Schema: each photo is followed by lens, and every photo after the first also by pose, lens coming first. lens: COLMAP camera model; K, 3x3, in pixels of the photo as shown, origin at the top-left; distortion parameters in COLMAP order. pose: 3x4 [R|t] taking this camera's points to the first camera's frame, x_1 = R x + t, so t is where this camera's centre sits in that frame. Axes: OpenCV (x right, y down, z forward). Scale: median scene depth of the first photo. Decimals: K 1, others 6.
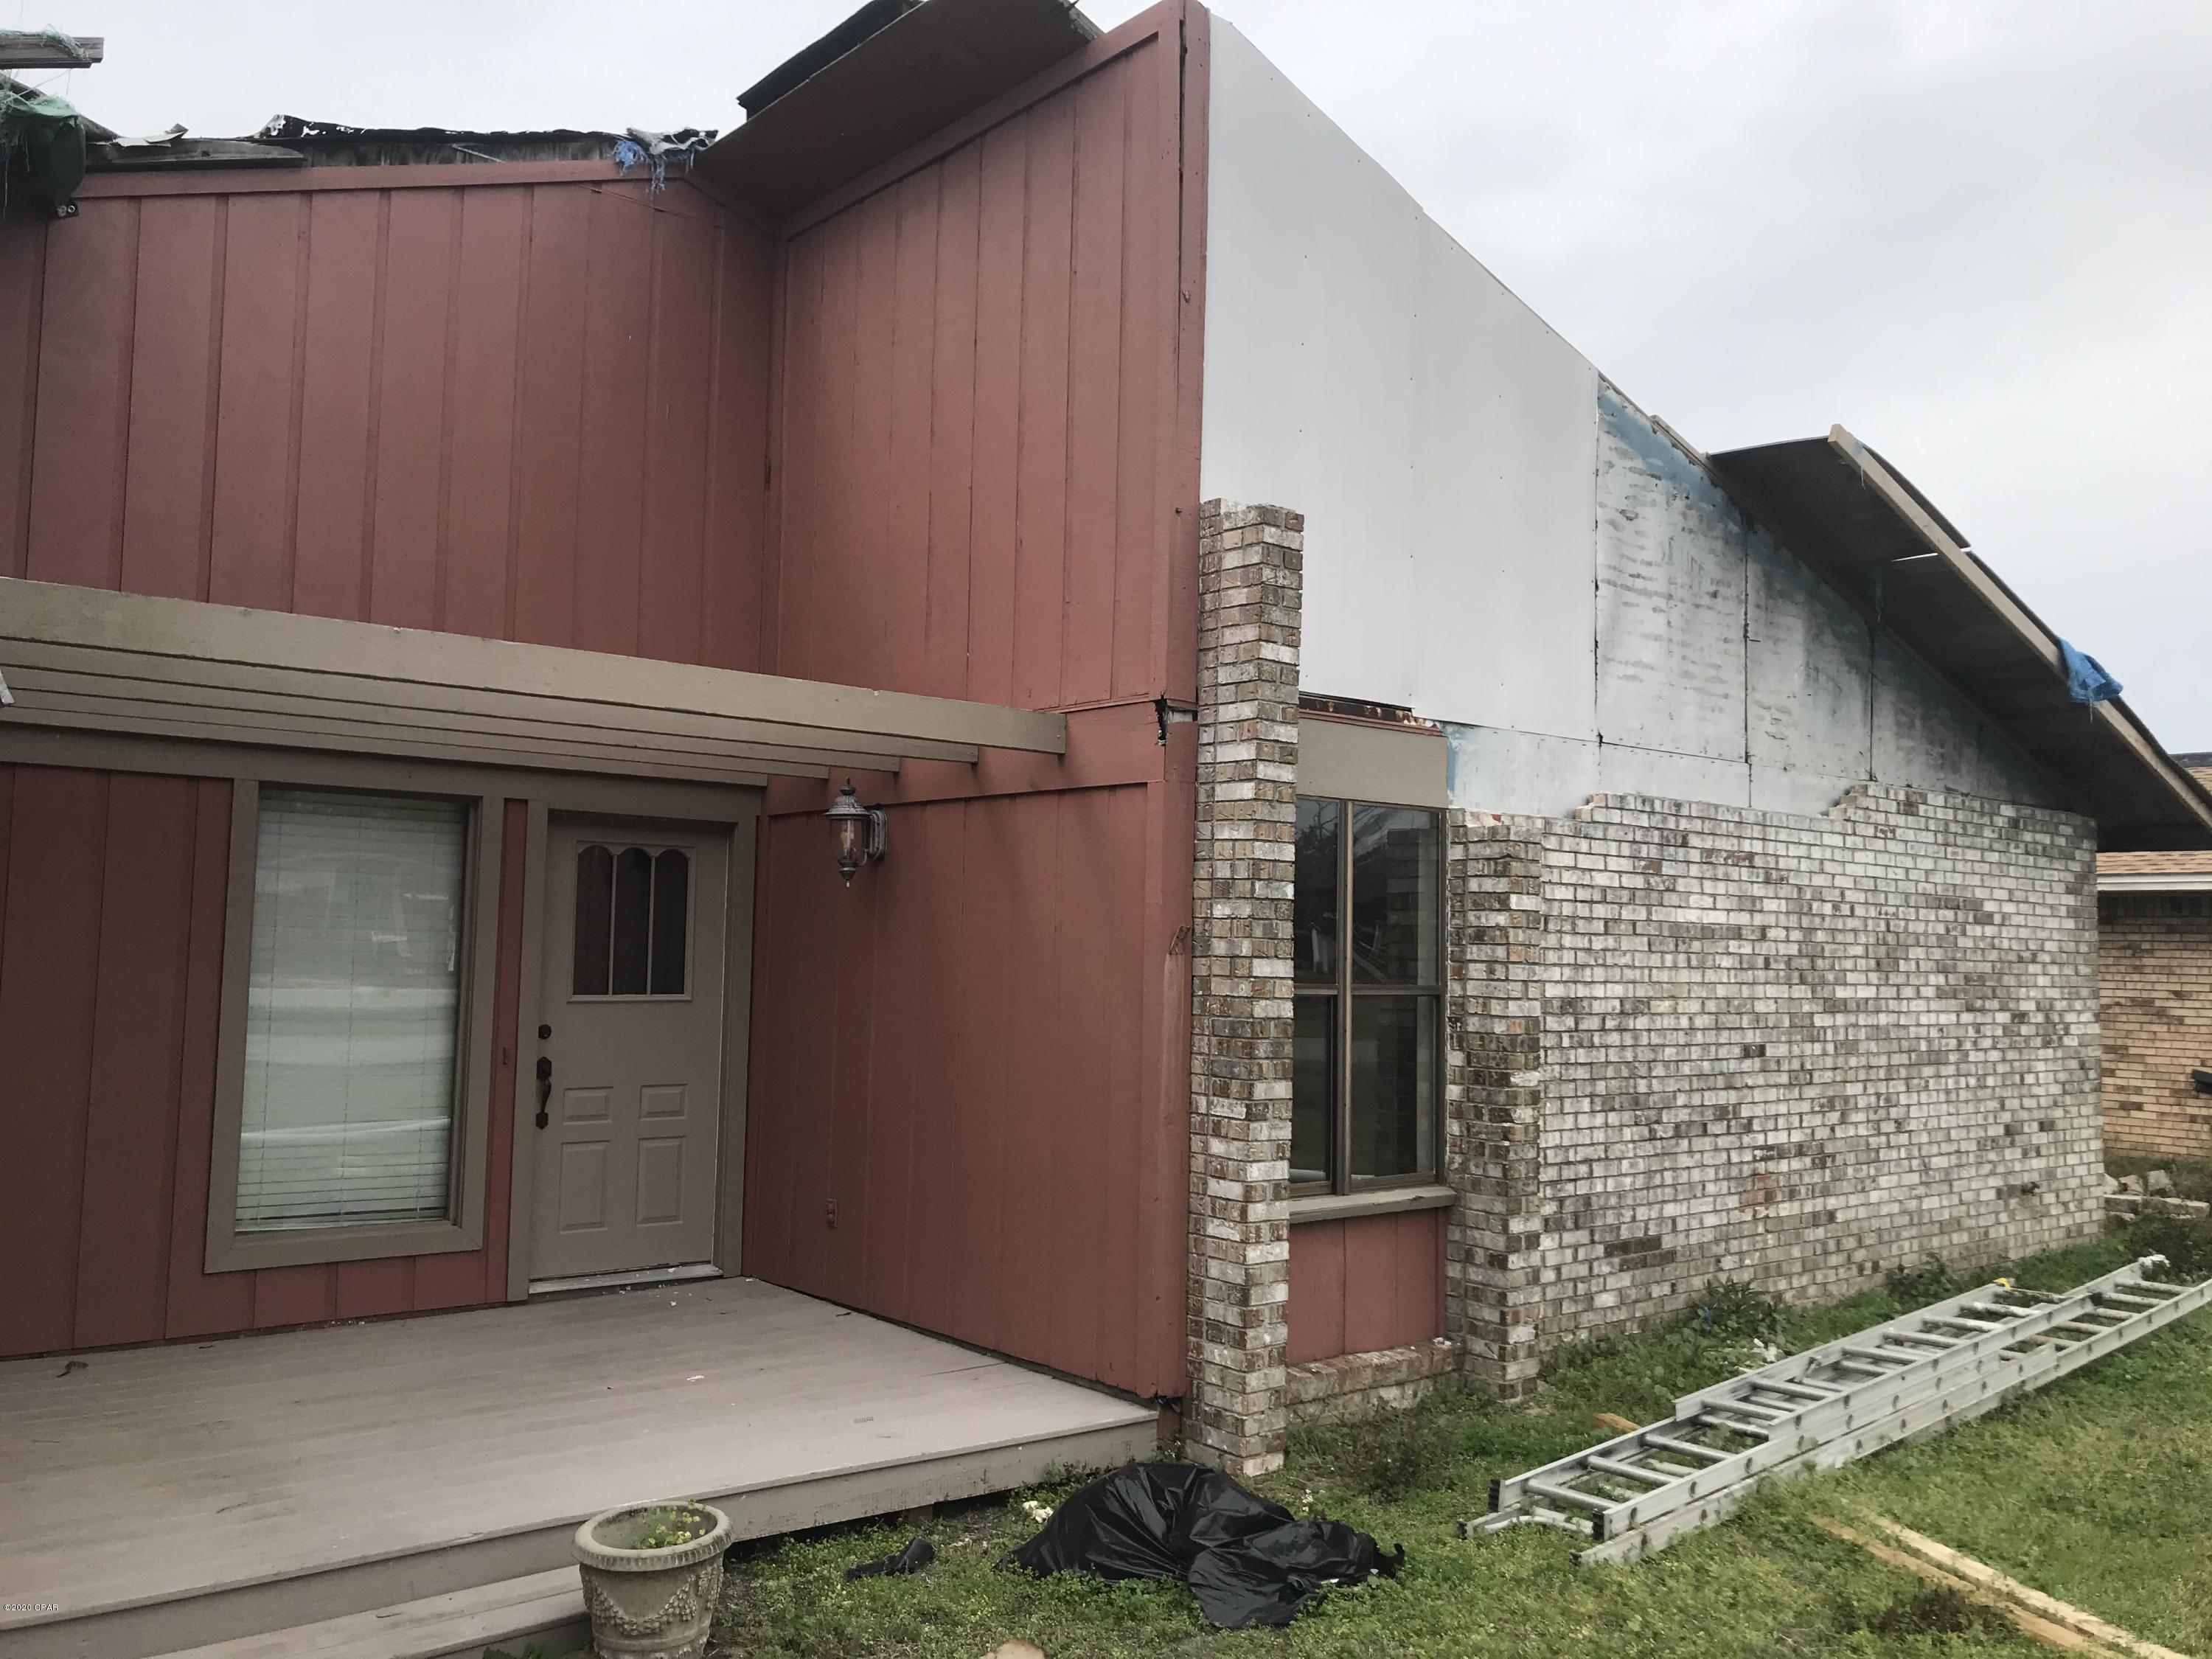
lens RADIAL K [[1805.1, 0, 1112.4], [0, 1805.1, 815.9], [0, 0, 1]] dist [0.003075, -0.008829]
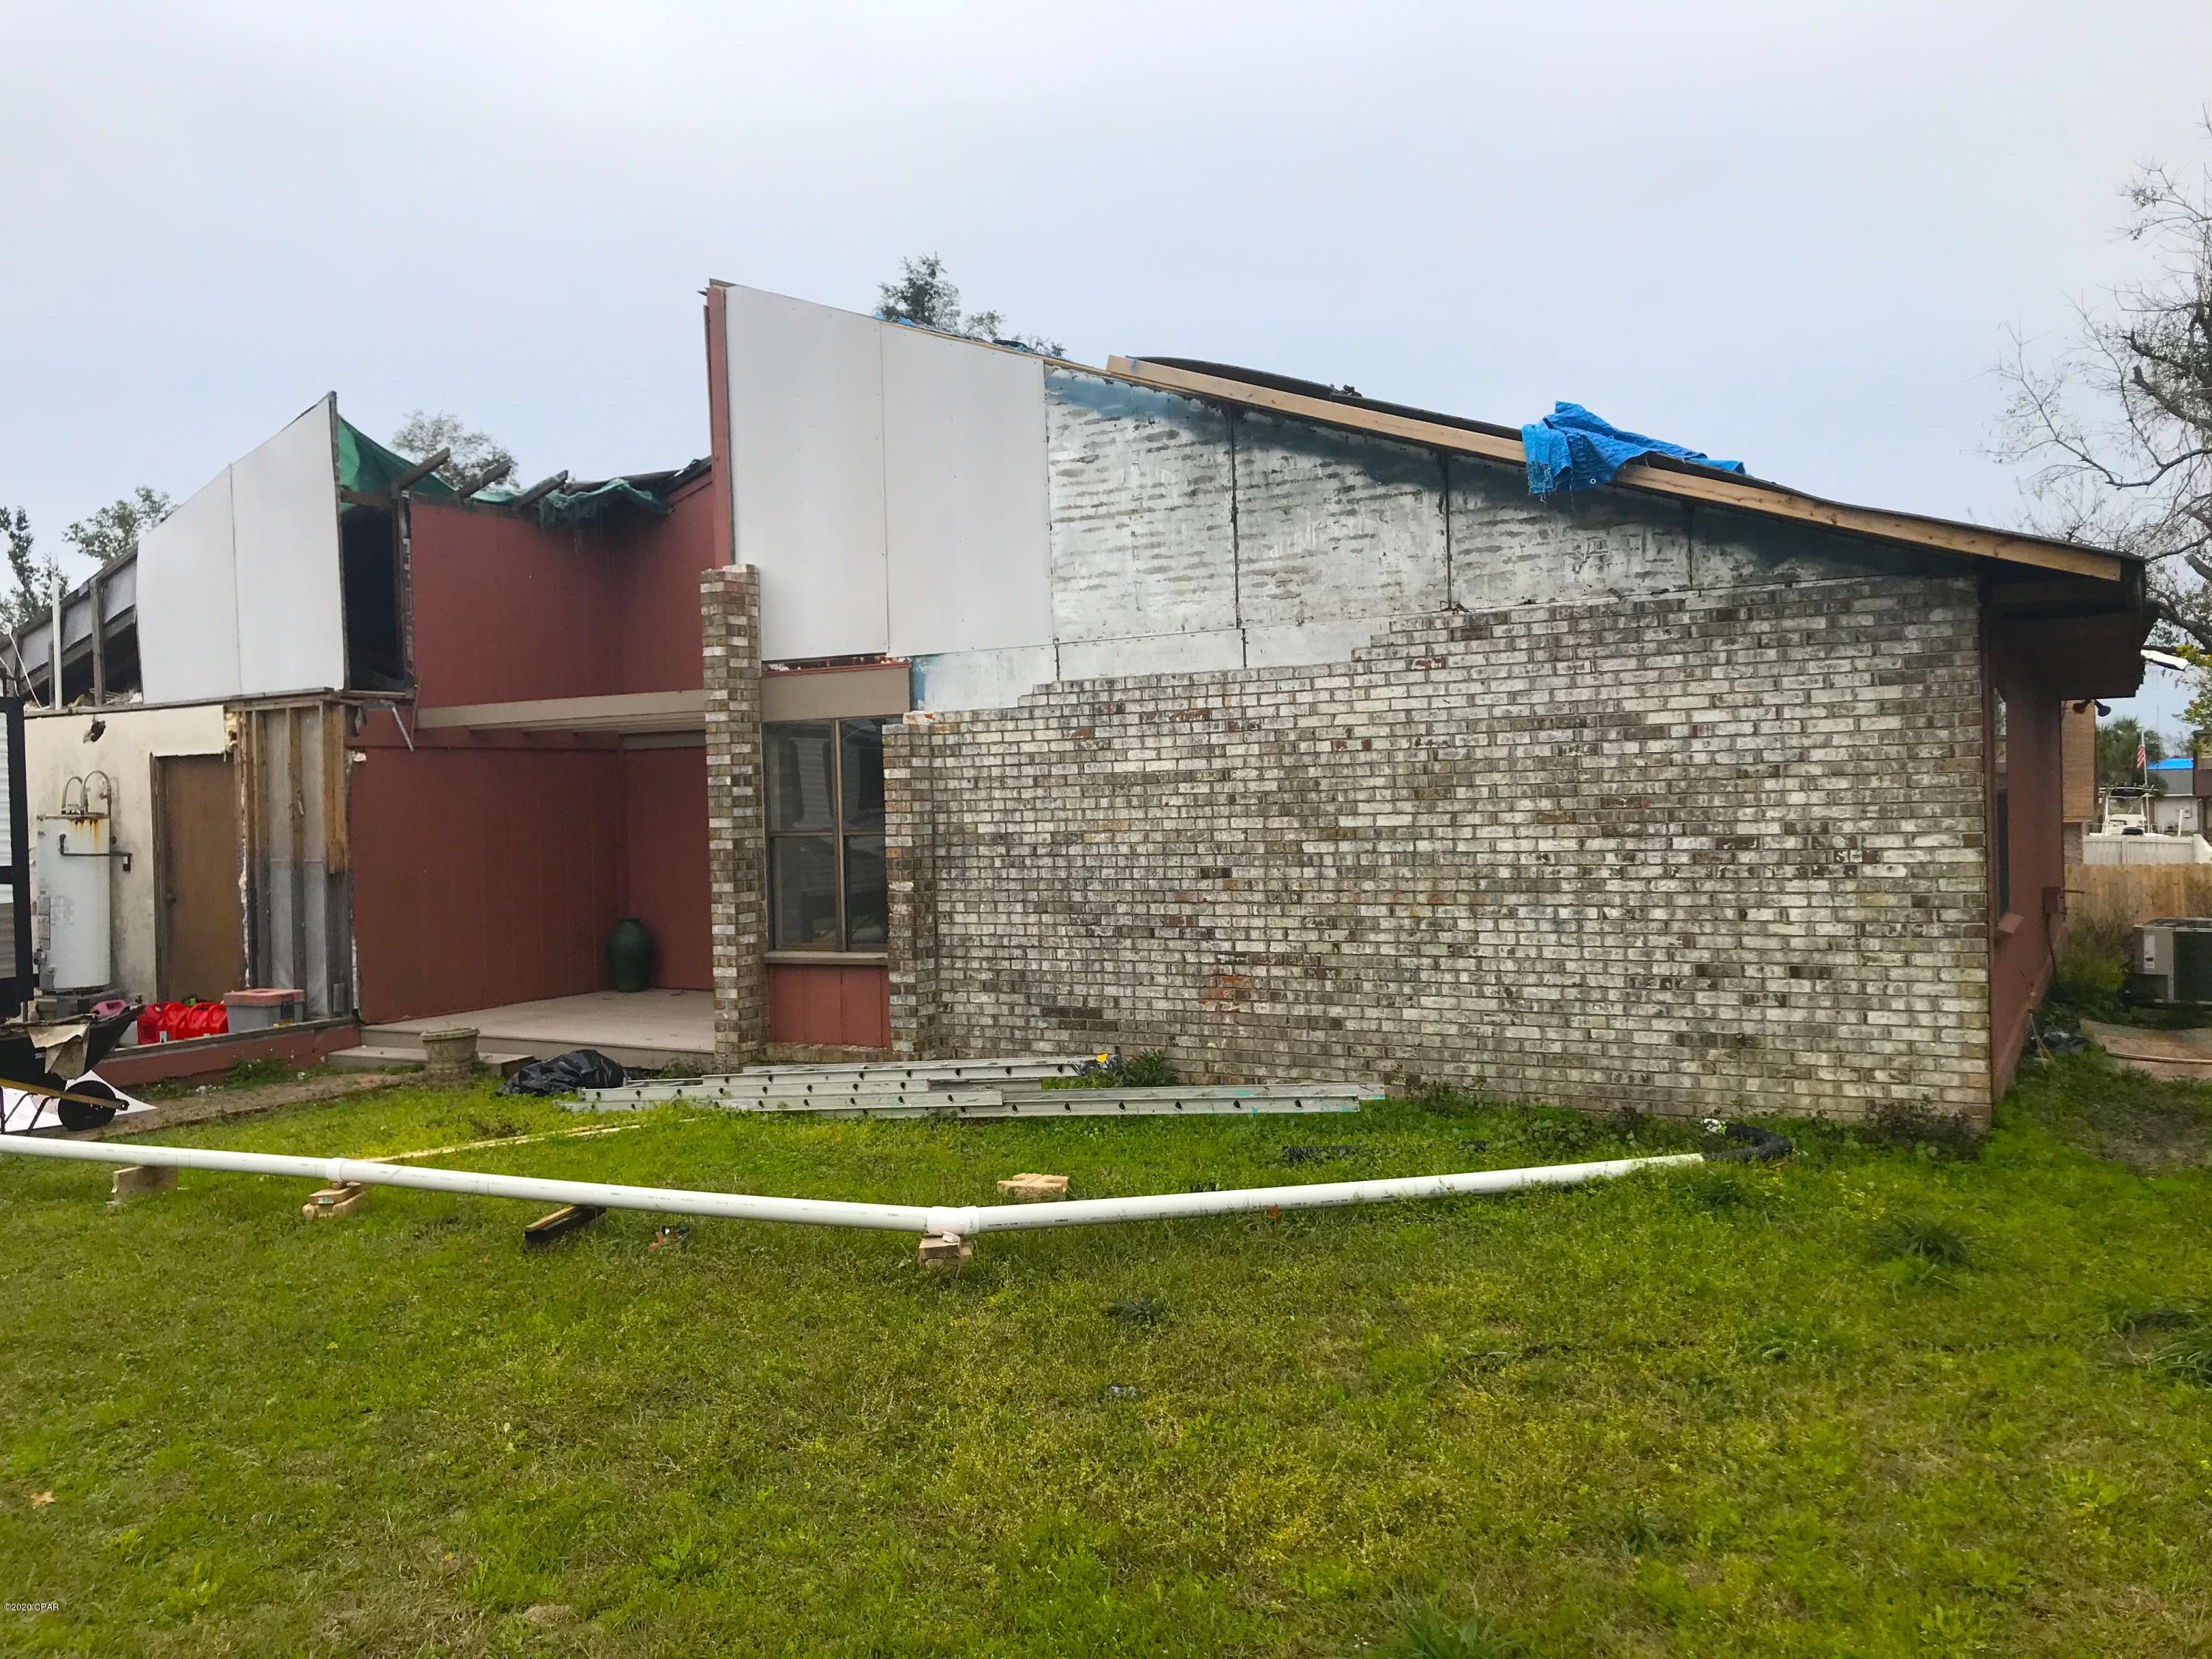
lens RADIAL K [[1861.5, 0, 1083.5], [0, 1861.5, 801.5], [0, 0, 1]] dist [0.148280, -0.418081]
pose [[0.340949, -0.025546, -0.939735, 1.571593], [0.109962, 0.993852, 0.012878, 0.060051], [0.933629, -0.107726, 0.341662, 0.524713]]
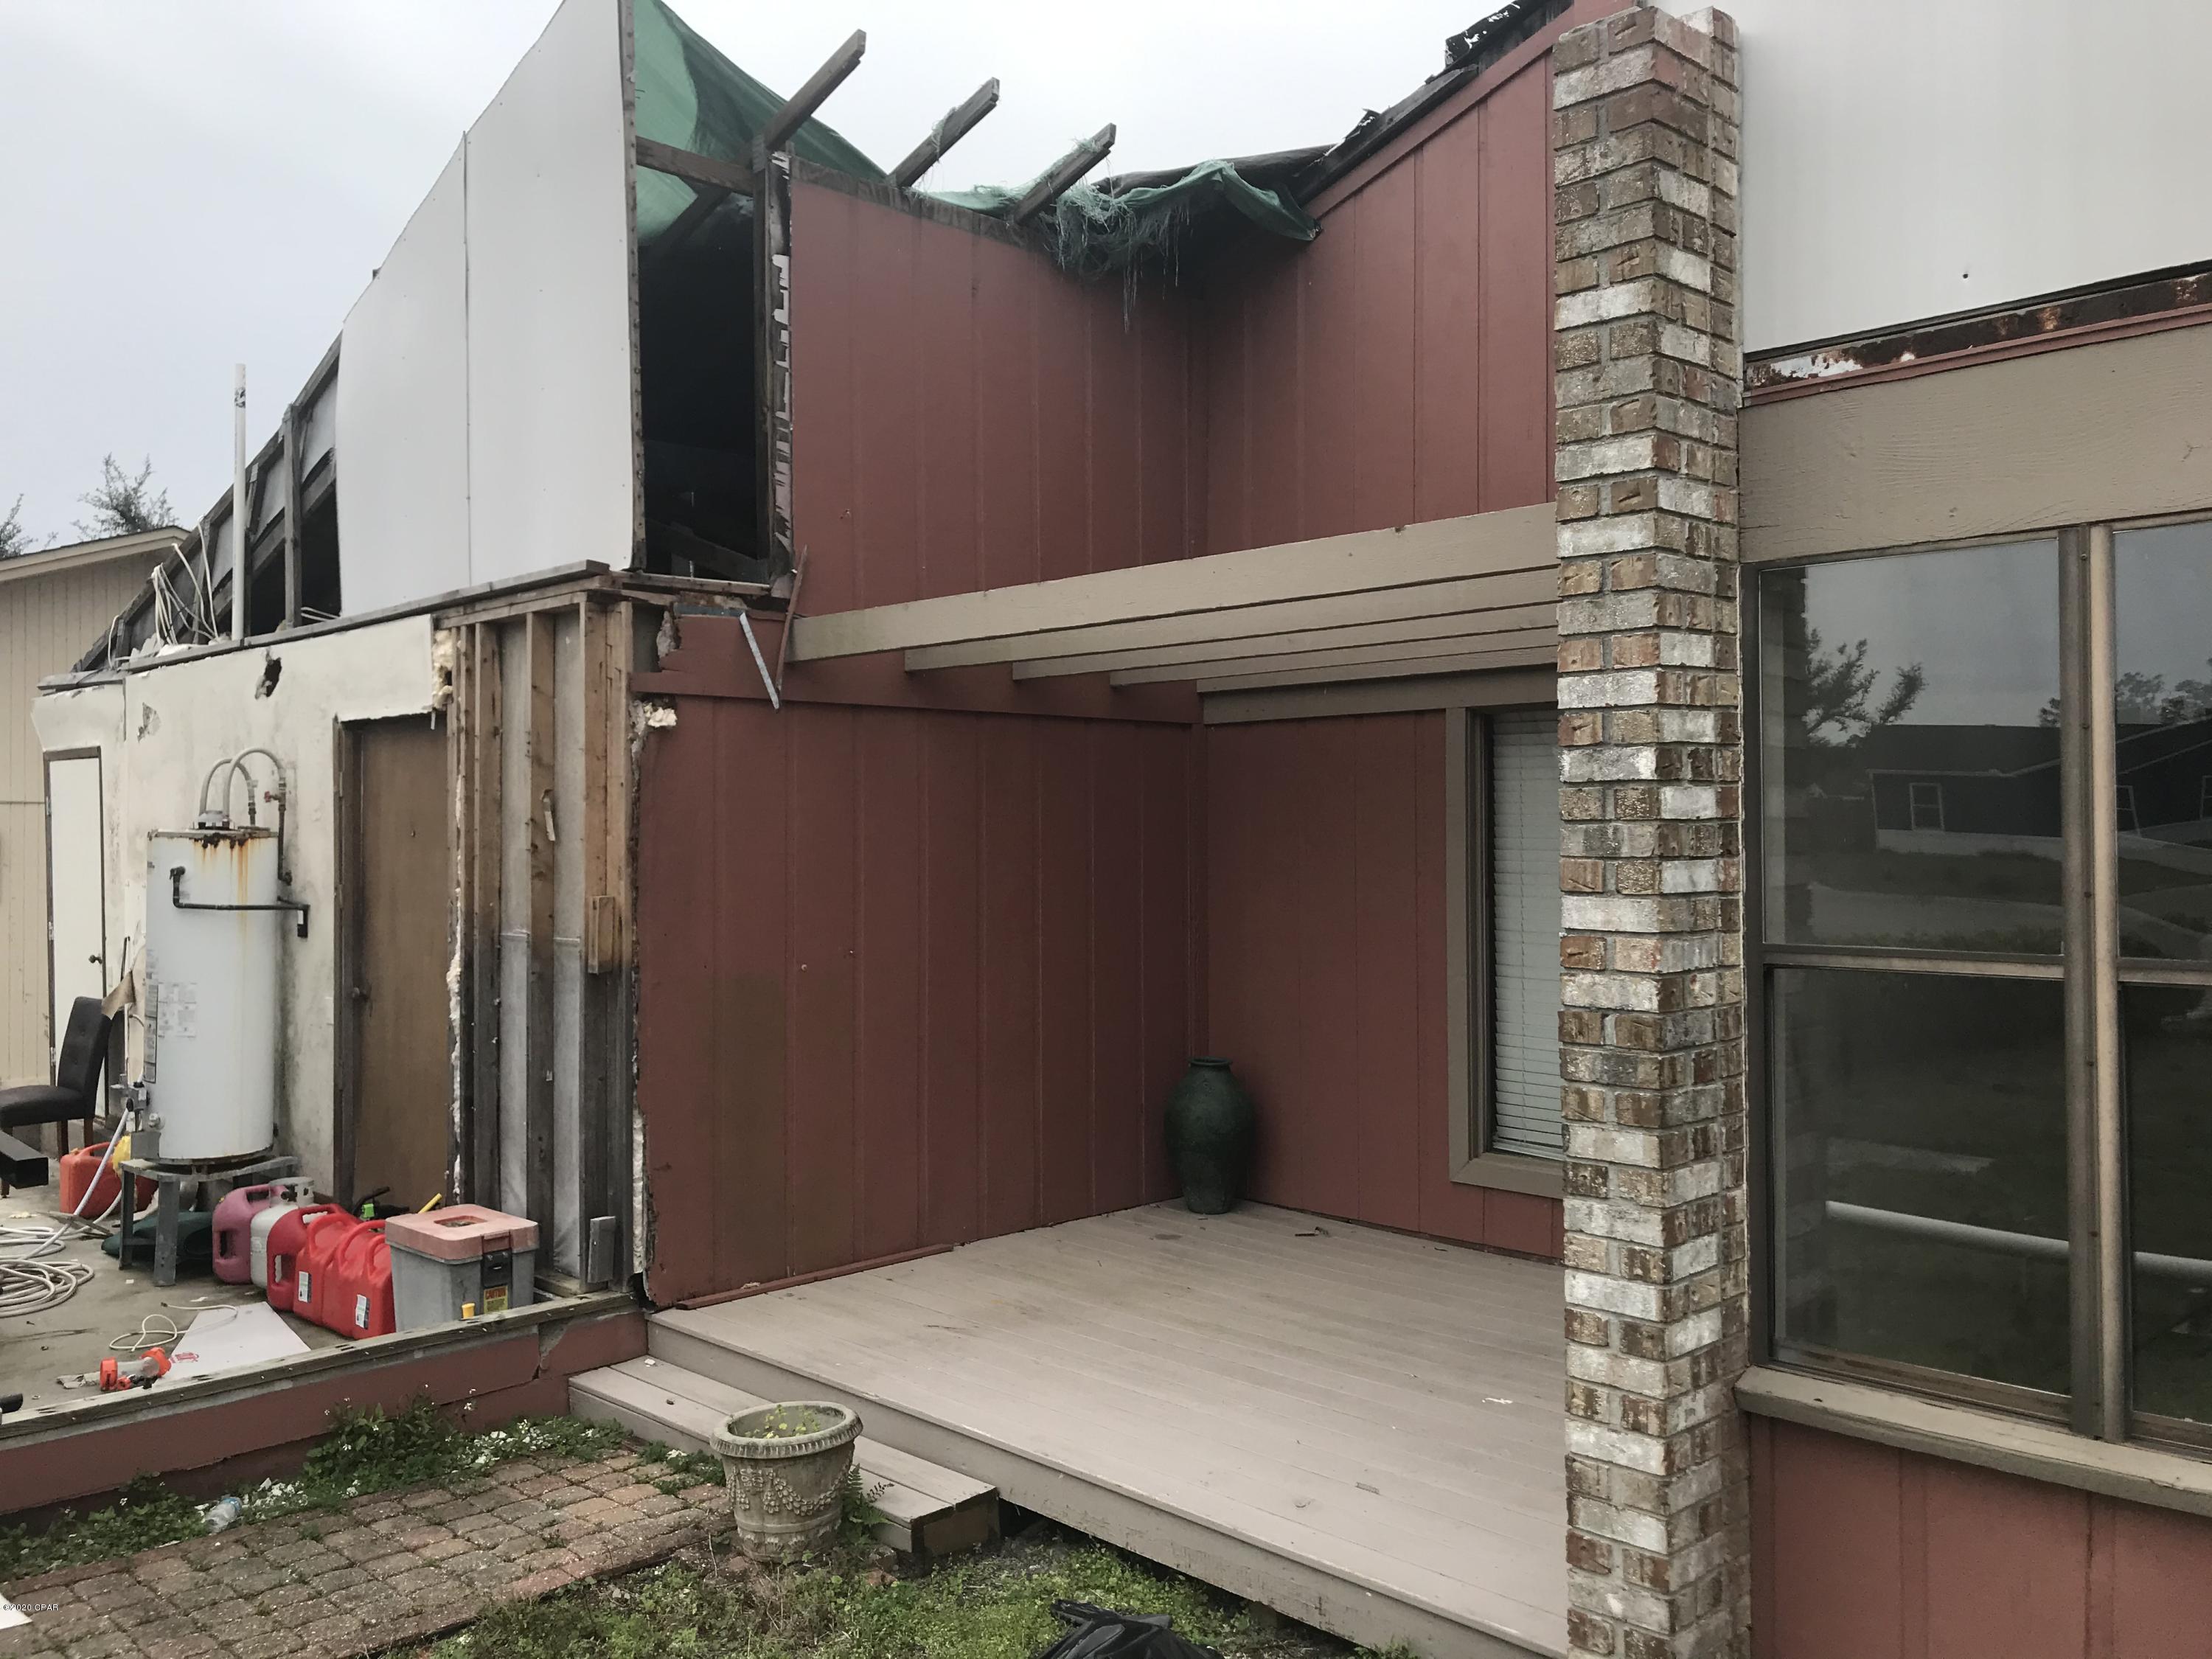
lens RADIAL K [[1805.1, 0, 1112.4], [0, 1805.1, 815.9], [0, 0, 1]] dist [0.003075, -0.008829]
pose [[0.086460, -0.028203, -0.995856, 0.458722], [0.087285, 0.995970, -0.020628, 0.041107], [0.992424, -0.085140, 0.088573, 0.618666]]
